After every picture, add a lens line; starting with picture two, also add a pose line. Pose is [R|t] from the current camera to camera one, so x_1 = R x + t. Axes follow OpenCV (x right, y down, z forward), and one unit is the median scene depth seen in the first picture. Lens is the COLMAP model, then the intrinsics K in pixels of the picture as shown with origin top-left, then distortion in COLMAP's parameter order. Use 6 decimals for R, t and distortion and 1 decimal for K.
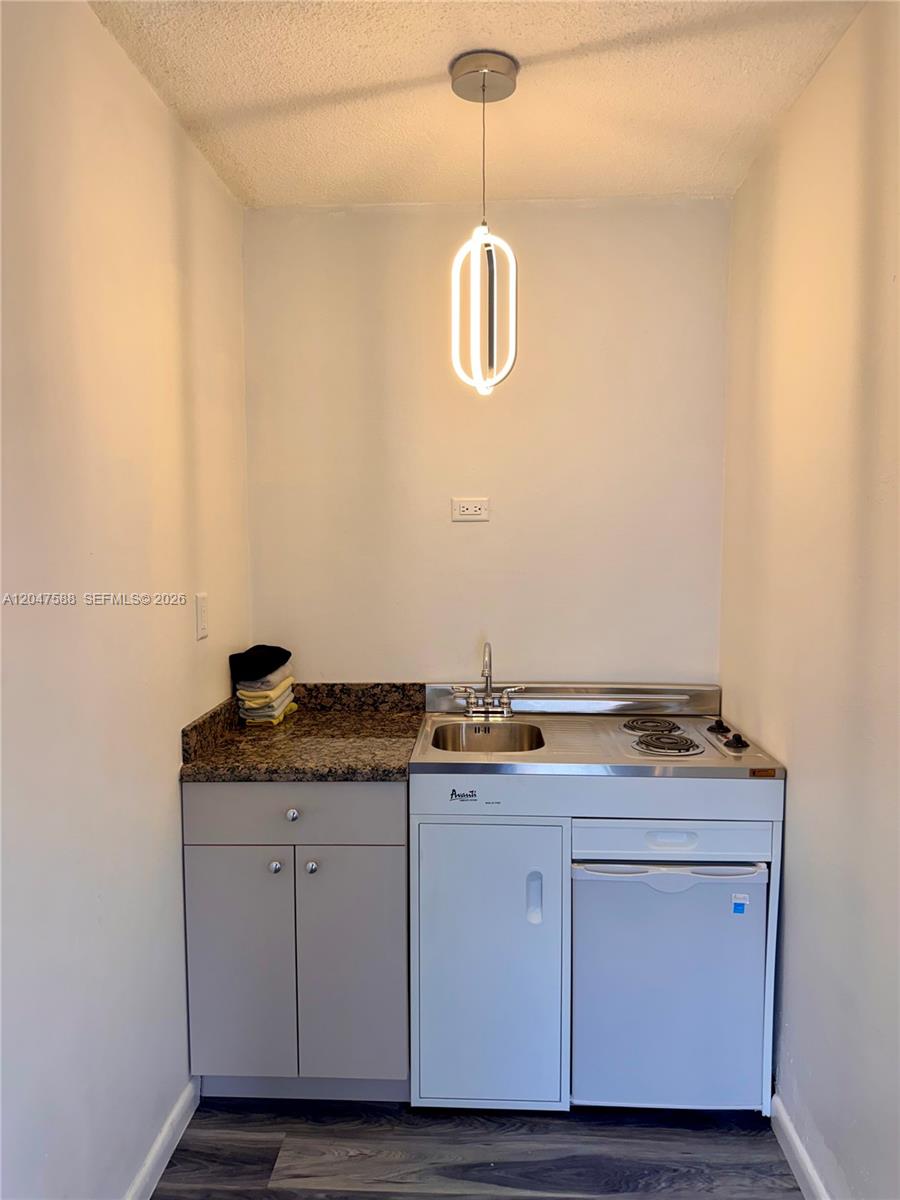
lens RADIAL K [[829.2, 0, 454.0], [0, 829.2, 606.0], [0, 0, 1]] dist [0.044813, -0.001748]
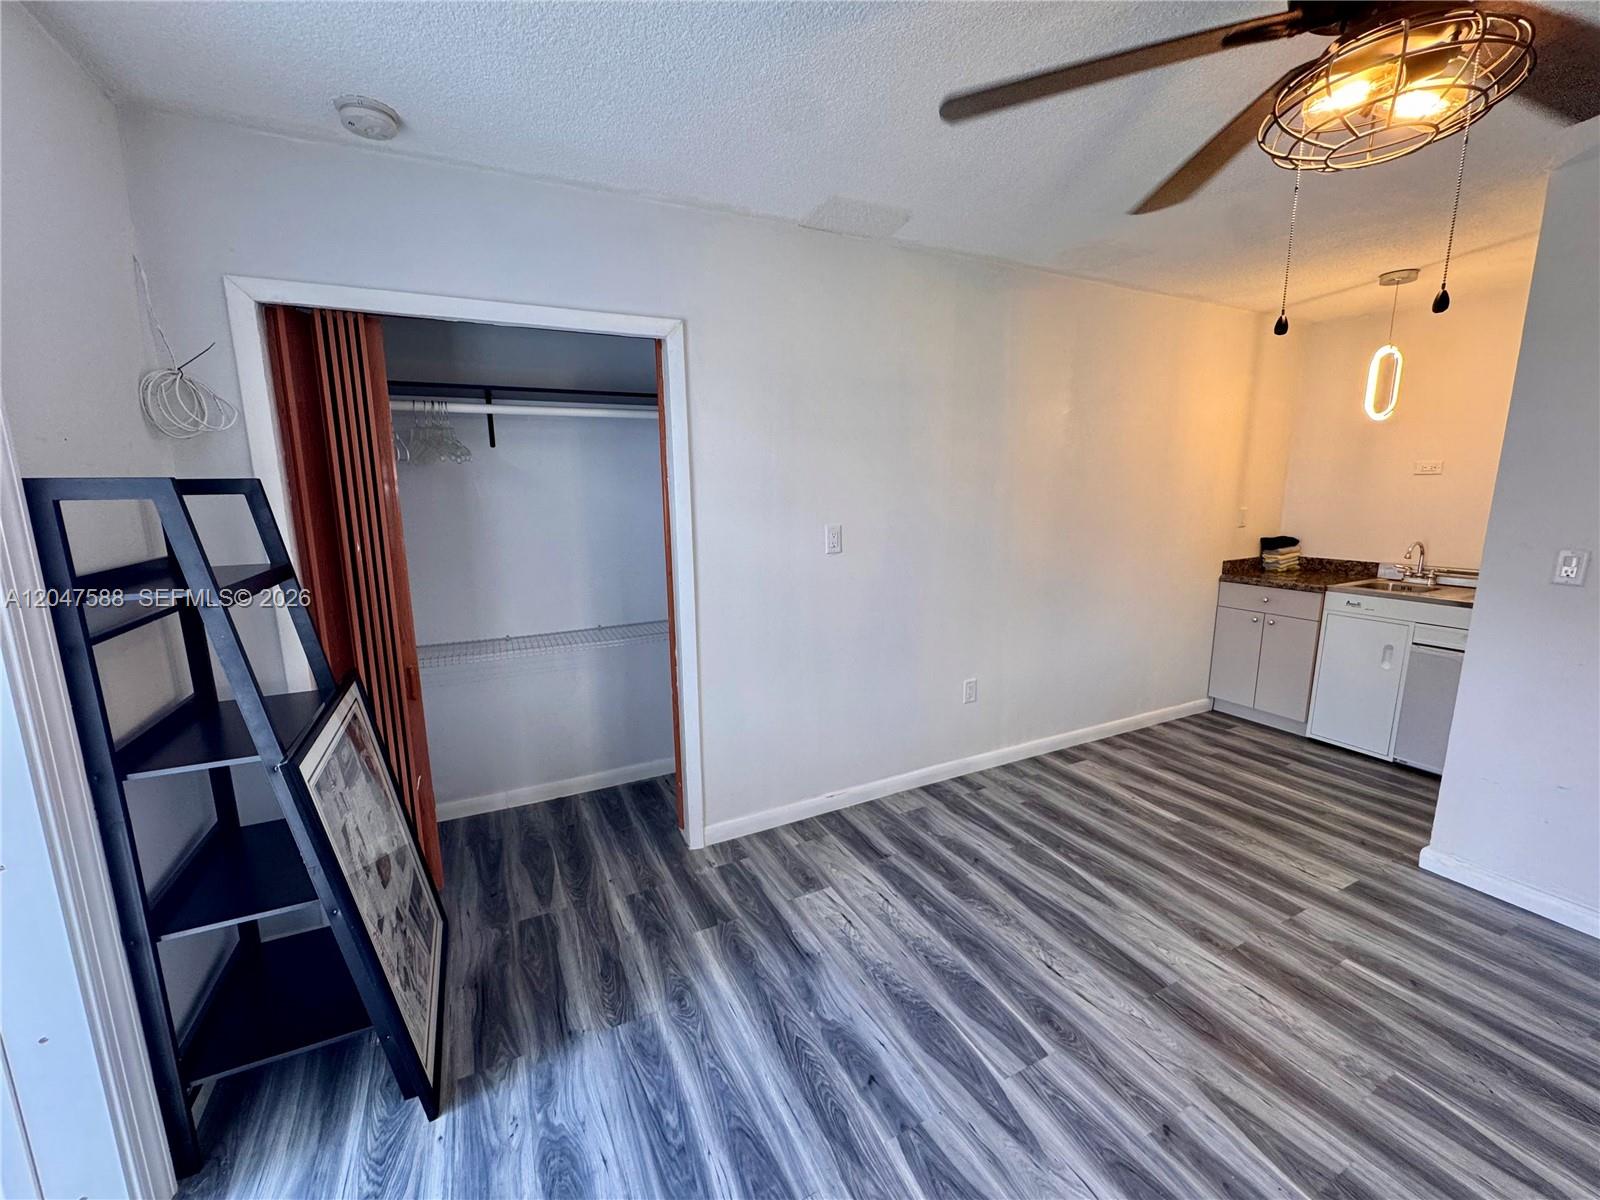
lens RADIAL K [[645.0, 0, 802.0], [0, 645.0, 601.2], [0, 0, 1]] dist [0.002331, 0.000219]
pose [[0.488036, 0.157237, -0.858544, 0.639775], [-0.074643, 0.987555, 0.138434, 0.079701], [0.869626, -0.003476, 0.493699, -0.921989]]
